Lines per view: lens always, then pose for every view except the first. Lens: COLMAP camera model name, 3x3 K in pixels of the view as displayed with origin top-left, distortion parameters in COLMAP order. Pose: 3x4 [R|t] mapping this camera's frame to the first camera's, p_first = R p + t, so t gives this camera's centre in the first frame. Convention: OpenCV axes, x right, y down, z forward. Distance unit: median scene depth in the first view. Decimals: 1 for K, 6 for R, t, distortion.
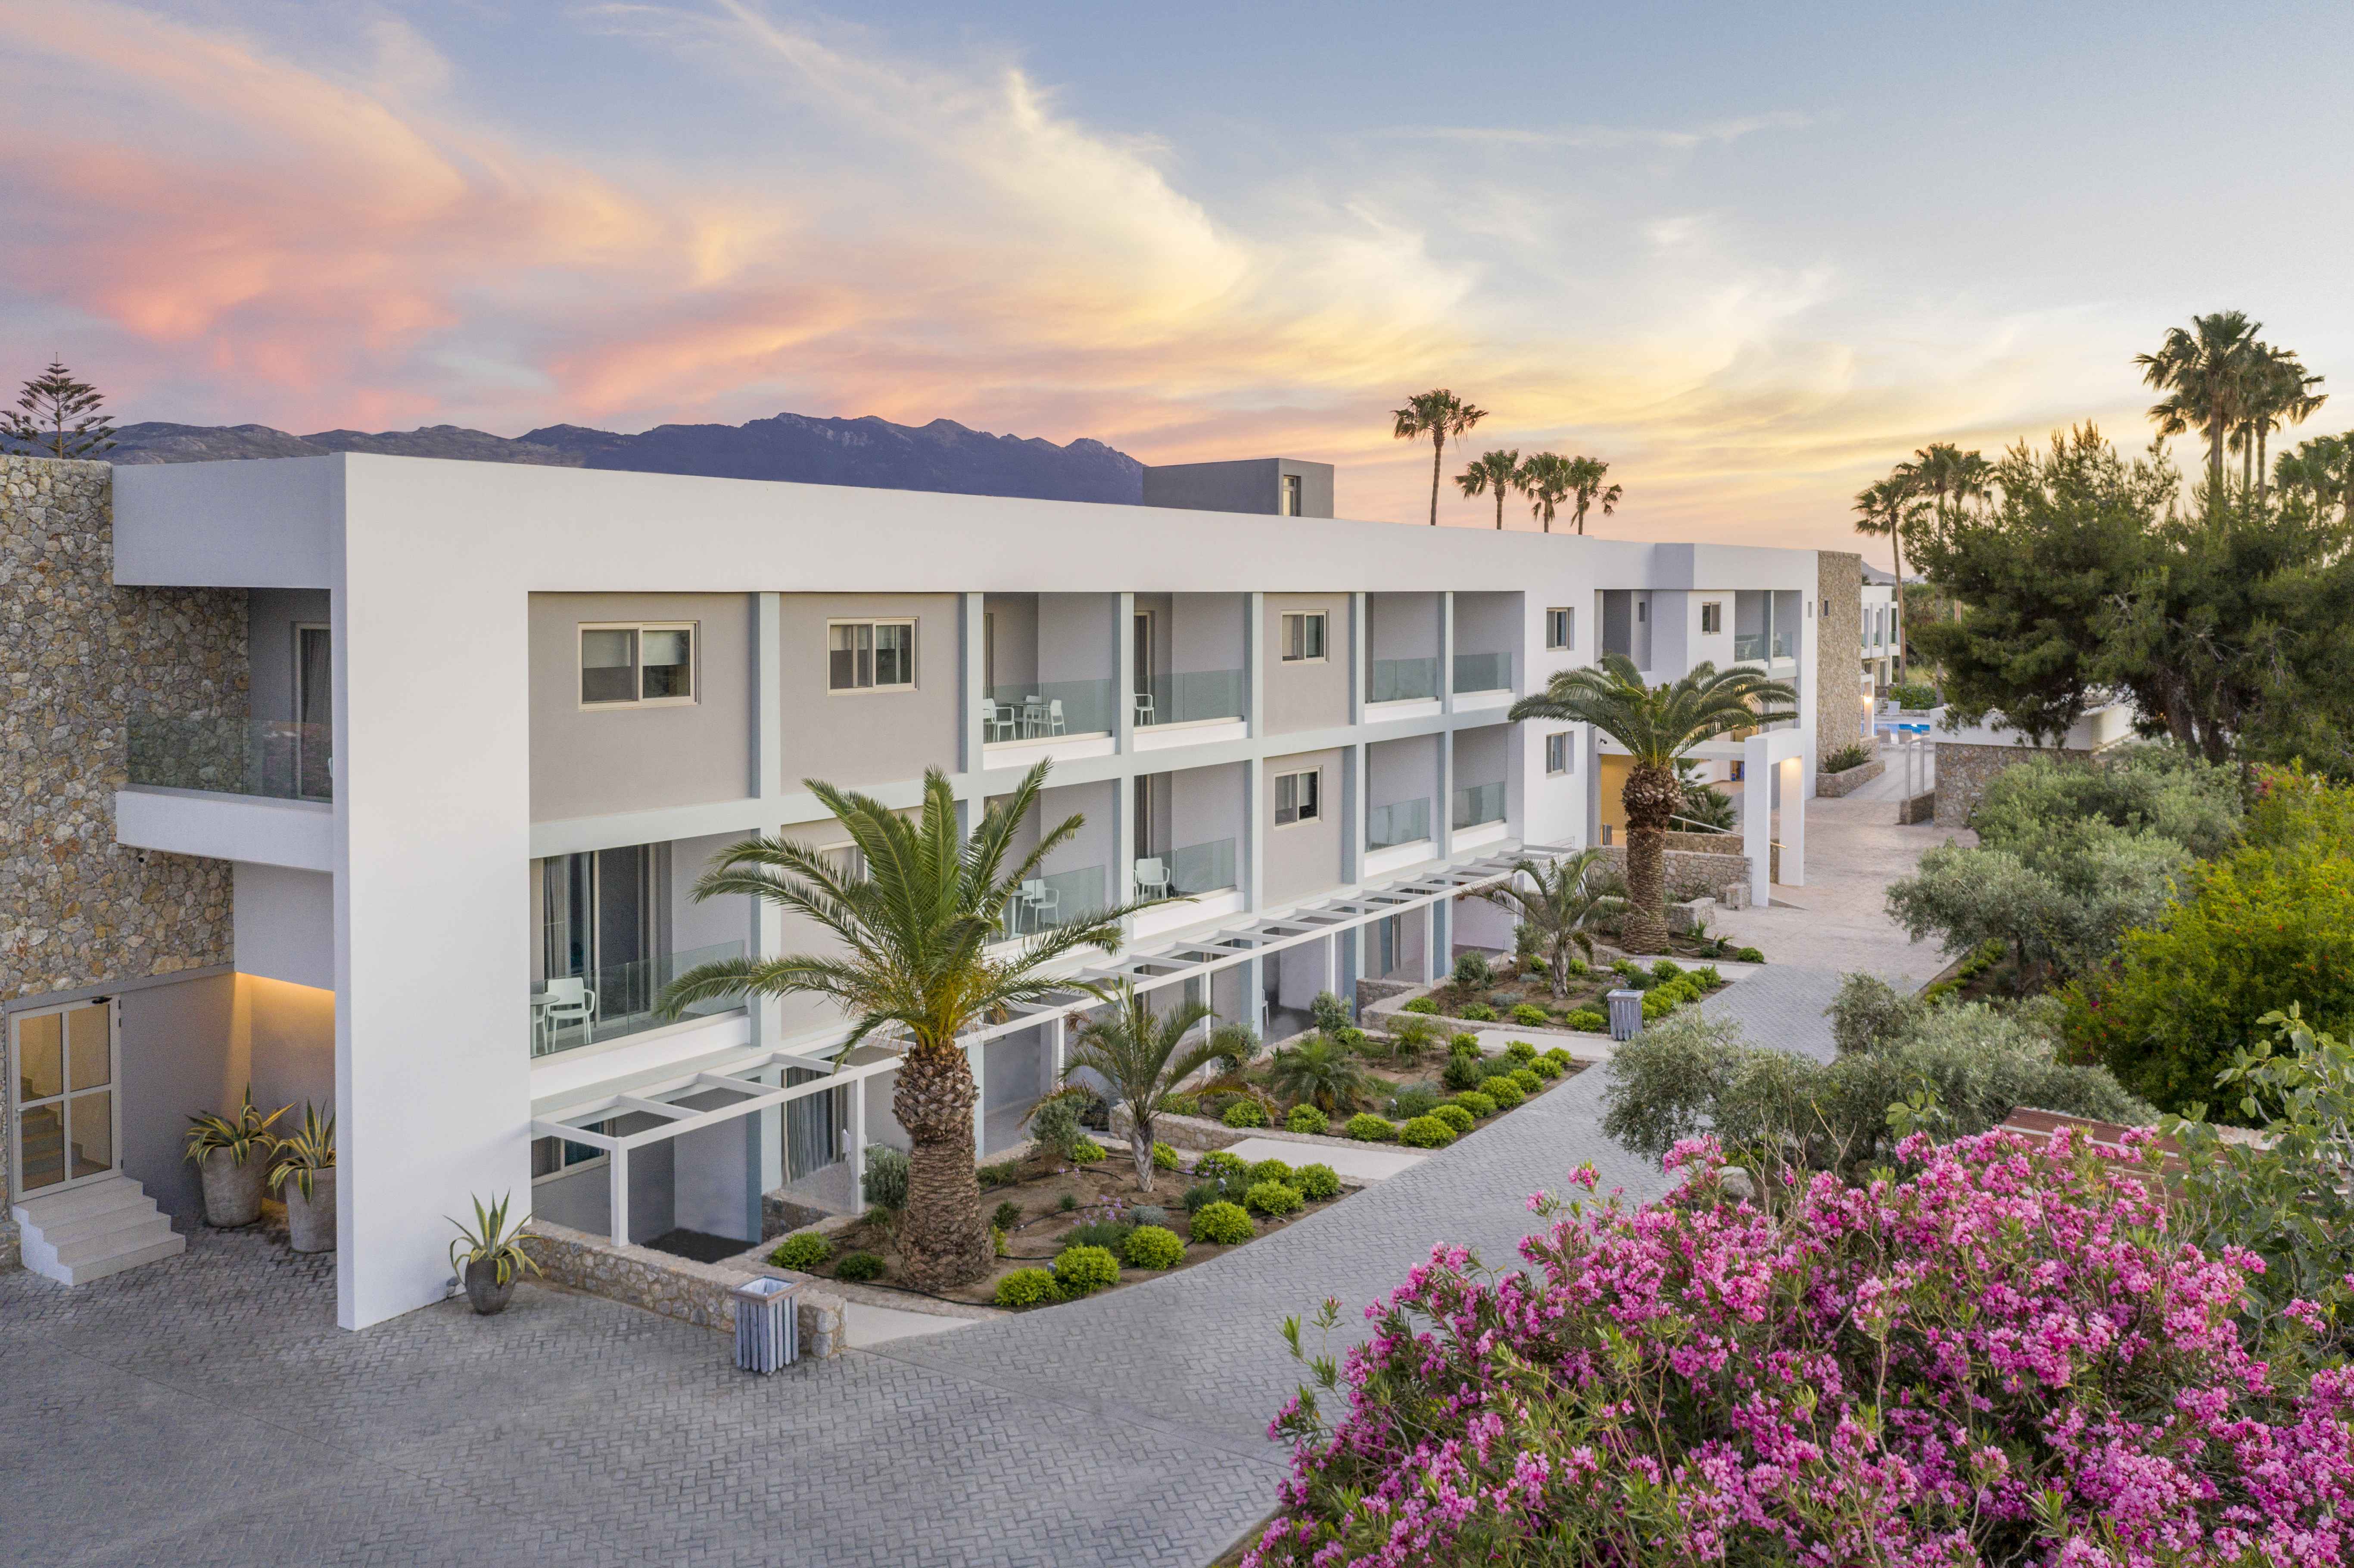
lens RADIAL K [[1906.0, 0, 1149.4], [0, 1906.0, 653.4], [0, 0, 1]] dist [-0.013598, 0.016662]
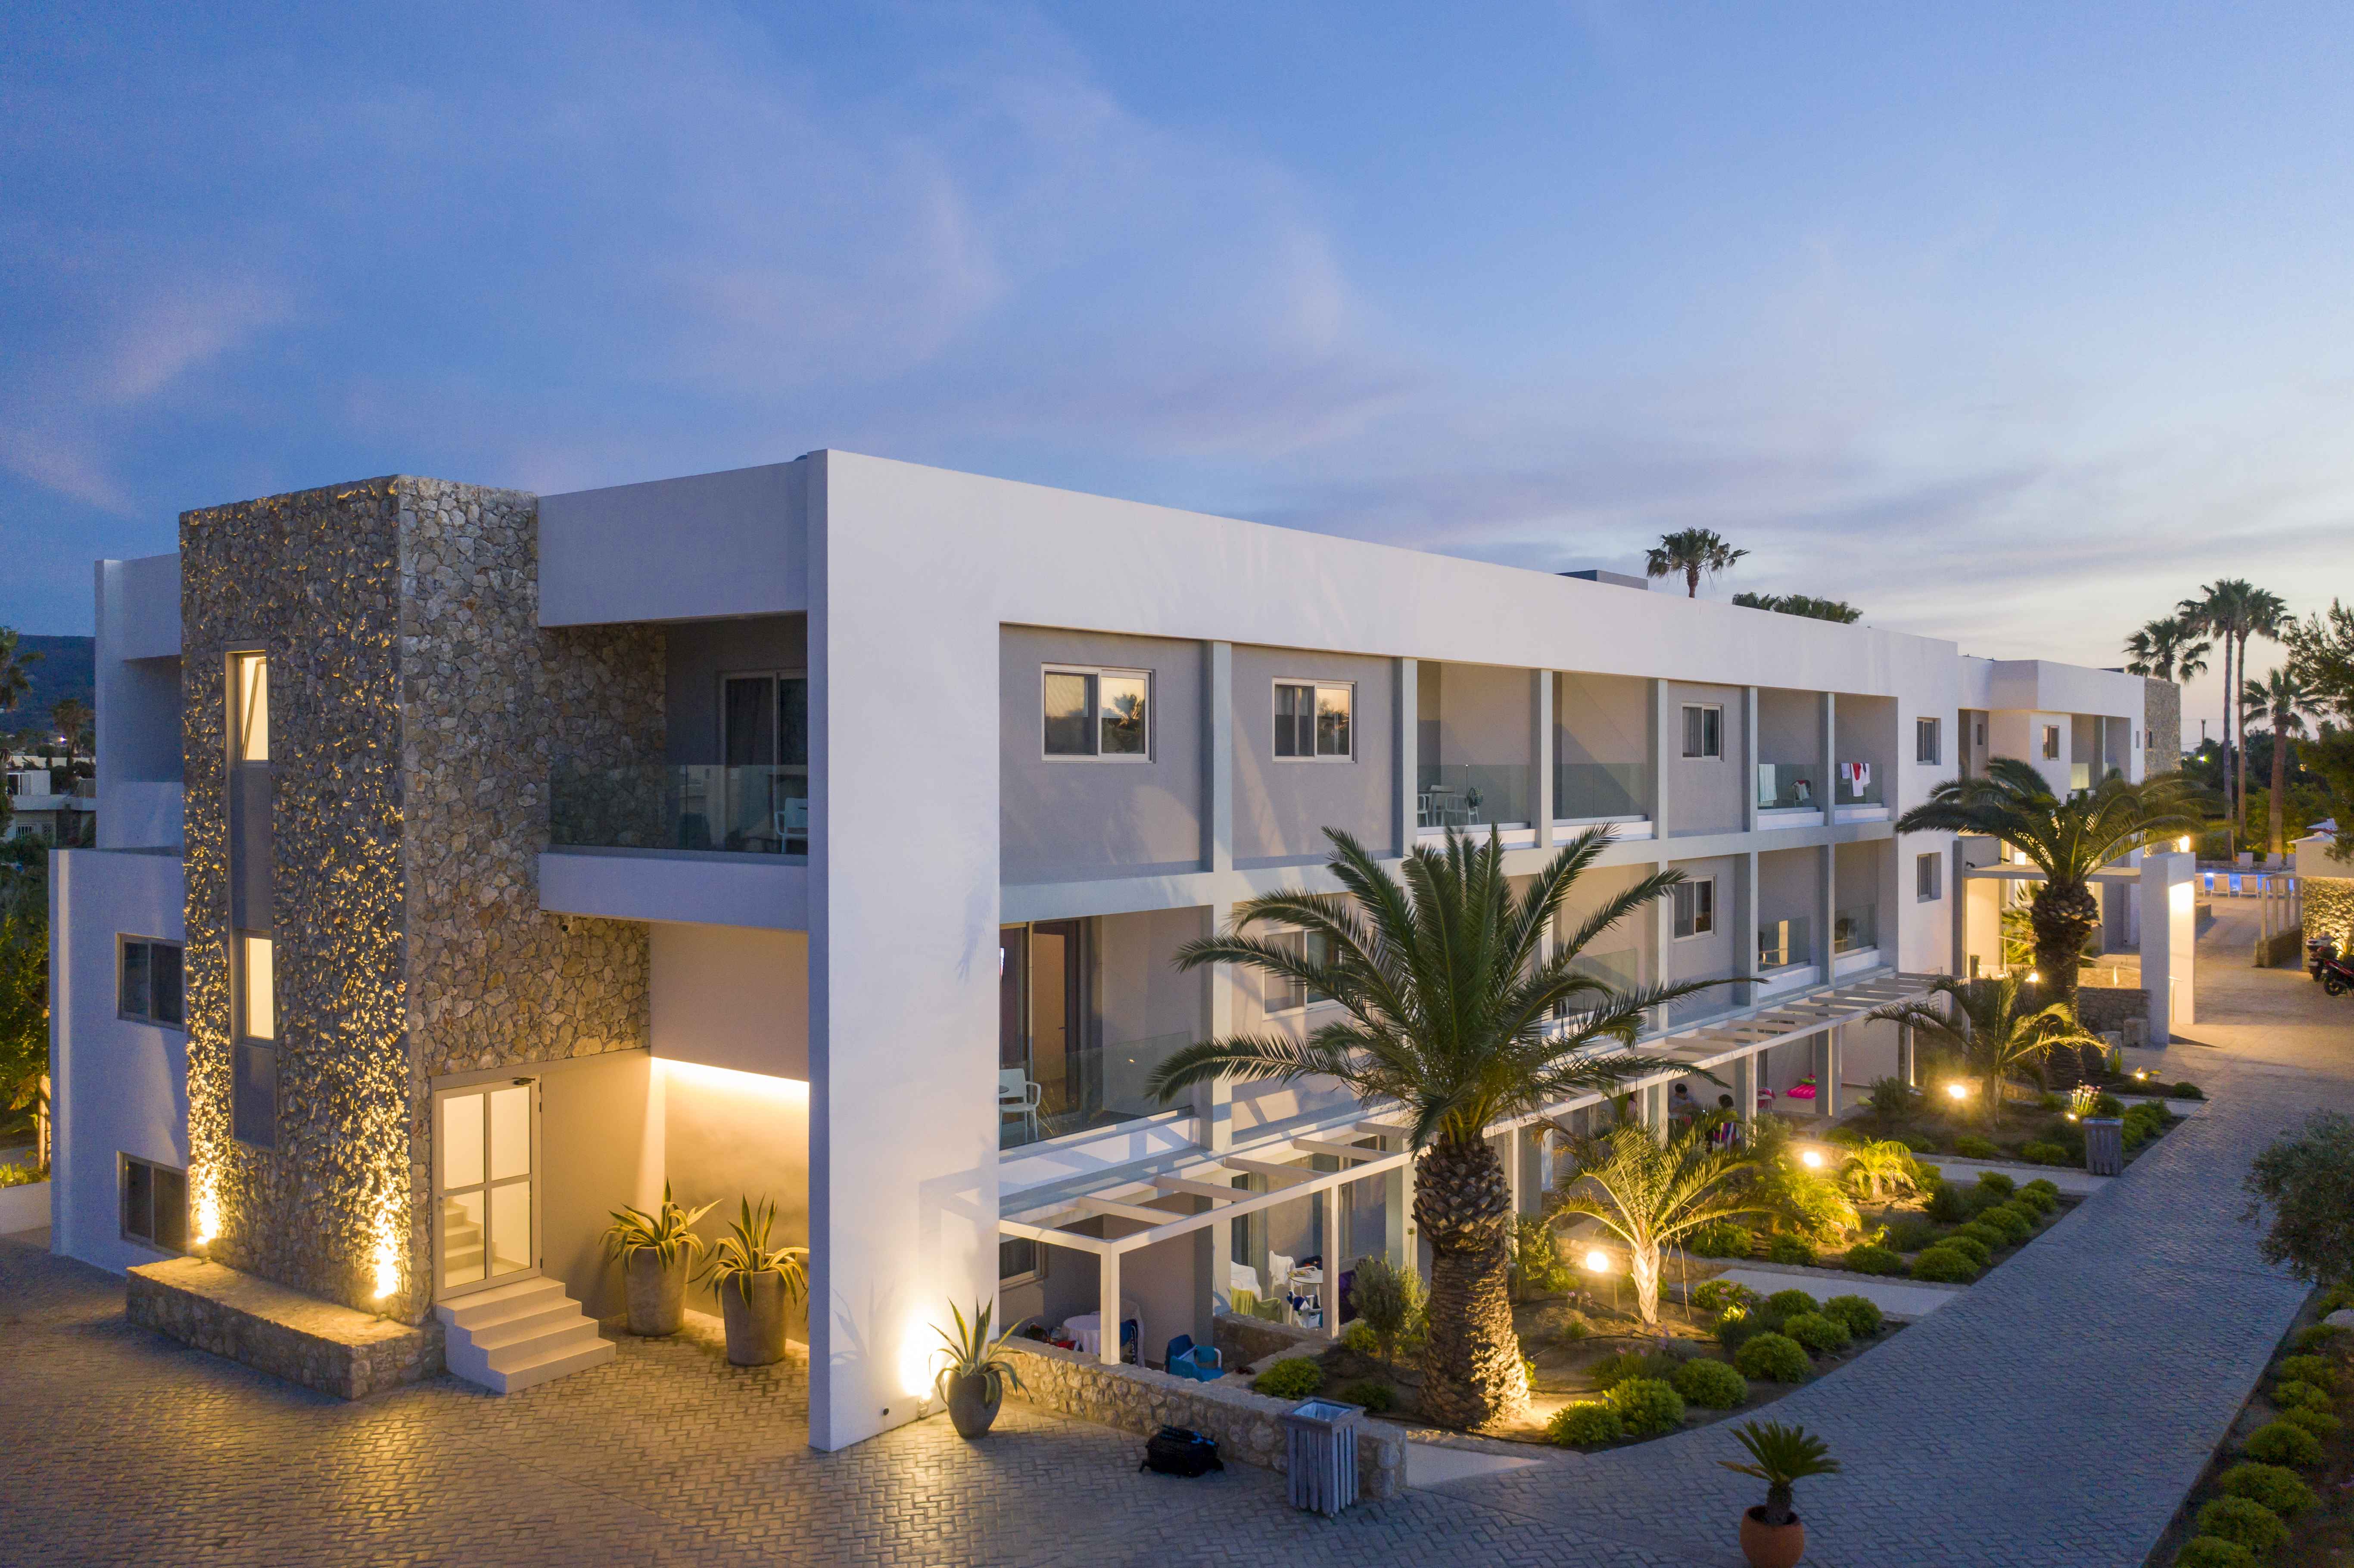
lens RADIAL K [[1906.0, 0, 1179.8], [0, 1906.0, 782.0], [0, 0, 1]] dist [-0.013598, 0.016662]
pose [[0.995295, -0.003417, -0.096831, -0.145877], [0.001929, 0.999879, -0.015452, 0.052206], [0.096872, 0.015192, 0.995181, 0.116741]]
